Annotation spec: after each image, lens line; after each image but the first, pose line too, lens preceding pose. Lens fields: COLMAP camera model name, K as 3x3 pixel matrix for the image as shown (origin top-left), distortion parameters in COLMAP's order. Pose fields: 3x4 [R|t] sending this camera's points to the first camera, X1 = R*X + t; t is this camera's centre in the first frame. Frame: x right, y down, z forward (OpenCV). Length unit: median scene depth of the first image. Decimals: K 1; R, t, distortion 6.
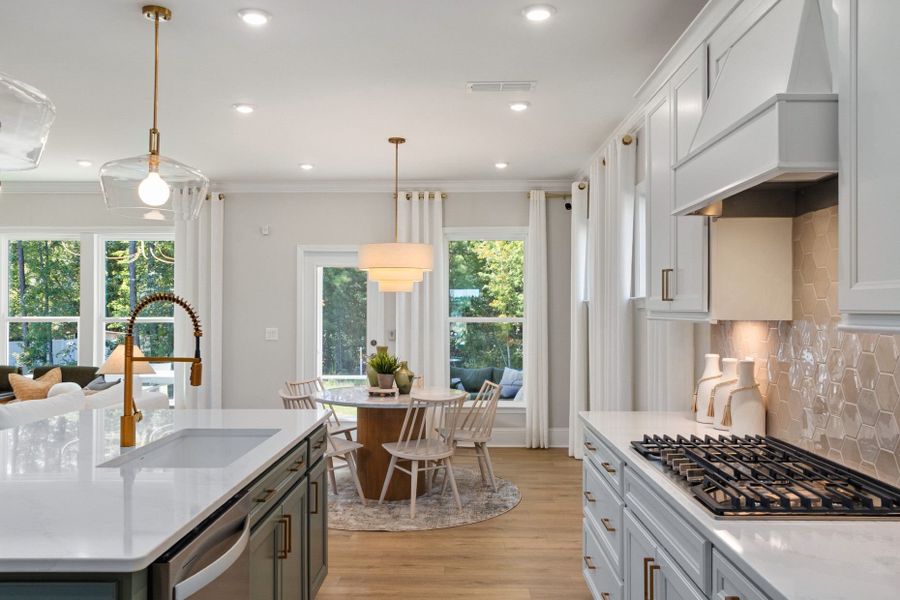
lens RADIAL K [[349.3, 0, 450.0], [0, 349.3, 300.0], [0, 0, 1]] dist [-0.000307, -0.000003]
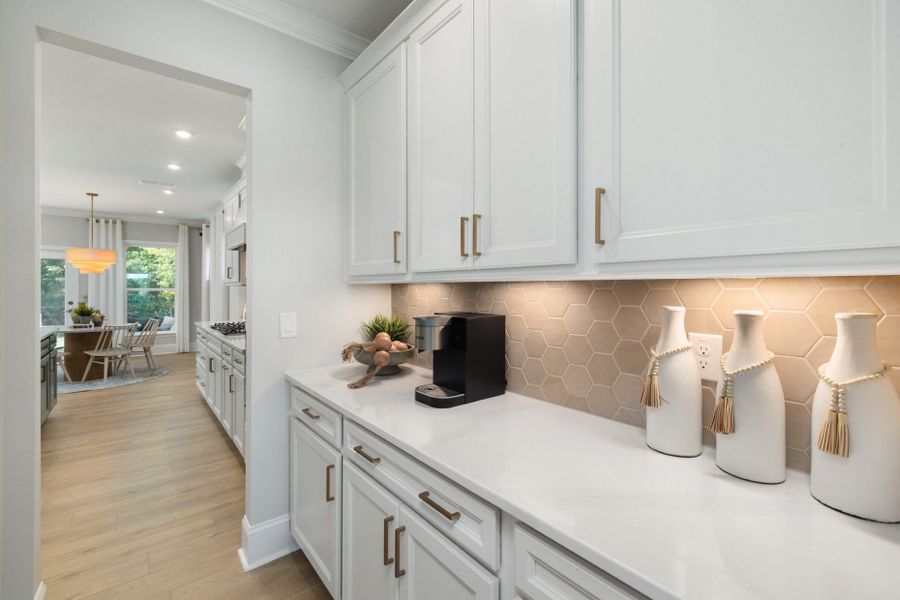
lens RADIAL K [[393.8, 0, 448.9], [0, 393.8, 288.2], [0, 0, 1]] dist [-0.001530, -0.000303]
pose [[0.755039, -0.000917, 0.655679, -0.090724], [0.005550, 0.999972, -0.004993, 0.079166], [-0.655656, 0.007409, 0.755023, -1.922984]]
